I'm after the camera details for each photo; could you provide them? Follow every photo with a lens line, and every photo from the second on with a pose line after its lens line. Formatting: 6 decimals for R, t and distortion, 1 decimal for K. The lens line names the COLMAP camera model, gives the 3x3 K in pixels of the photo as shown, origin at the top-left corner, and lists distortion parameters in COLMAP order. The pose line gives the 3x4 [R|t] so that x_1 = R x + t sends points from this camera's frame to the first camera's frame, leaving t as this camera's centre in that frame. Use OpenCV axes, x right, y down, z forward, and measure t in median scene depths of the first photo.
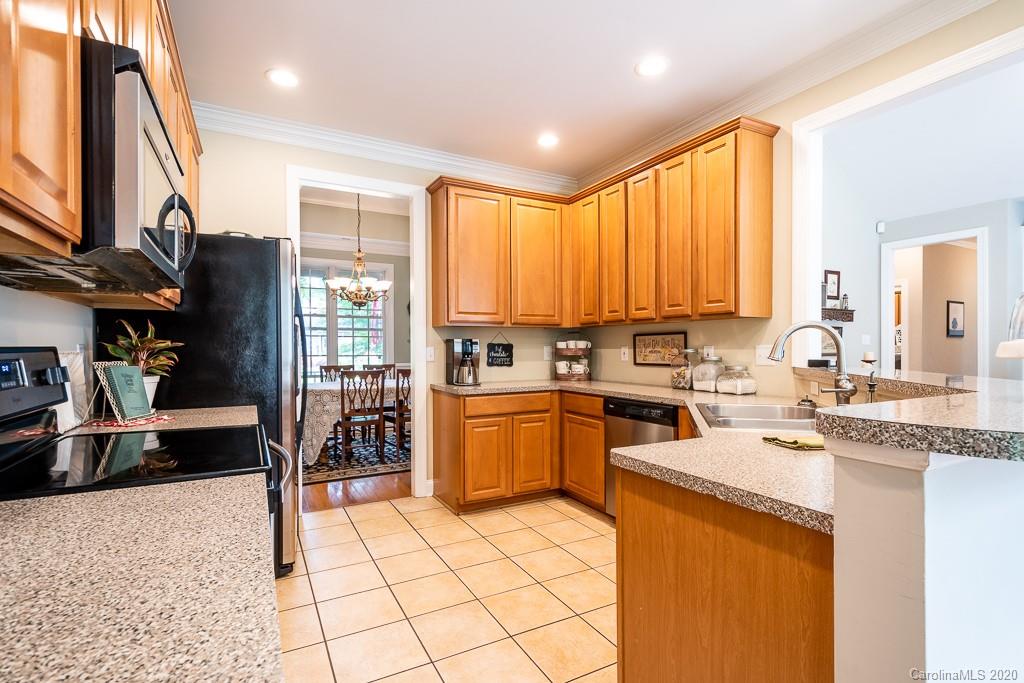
lens RADIAL K [[486.9, 0, 512.2], [0, 486.9, 345.7], [0, 0, 1]] dist [-0.001547, -0.000433]
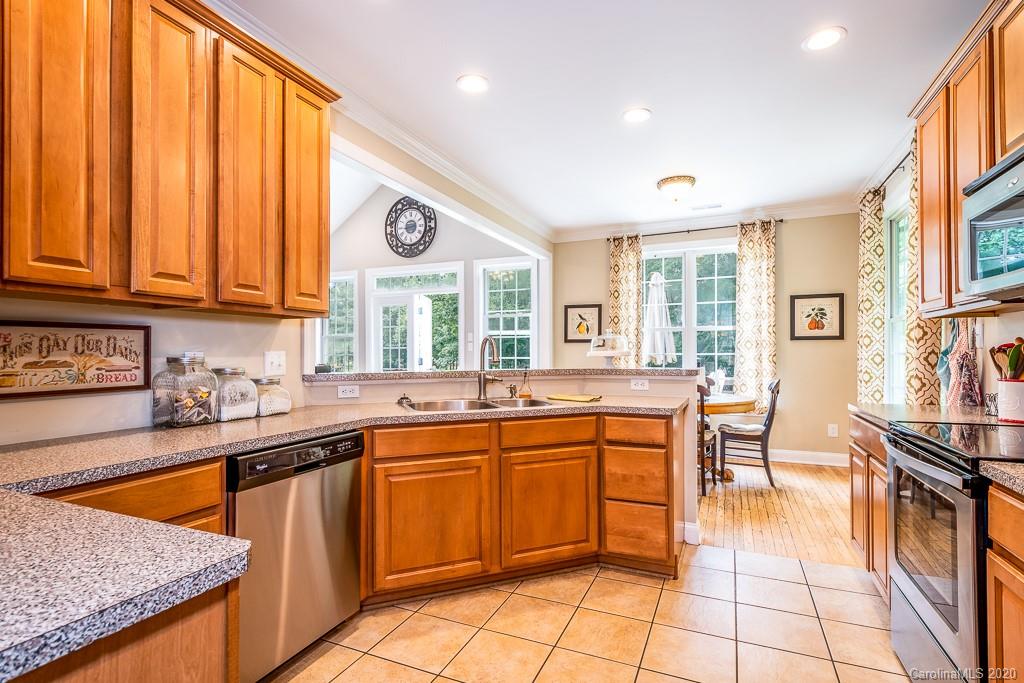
lens RADIAL K [[486.9, 0, 516.7], [0, 486.9, 350.8], [0, 0, 1]] dist [-0.001547, -0.000433]
pose [[-0.615203, 0.010078, 0.788305, -0.368936], [0.003084, 0.999941, -0.010377, 0.007087], [-0.788363, -0.003953, -0.615198, 1.097693]]
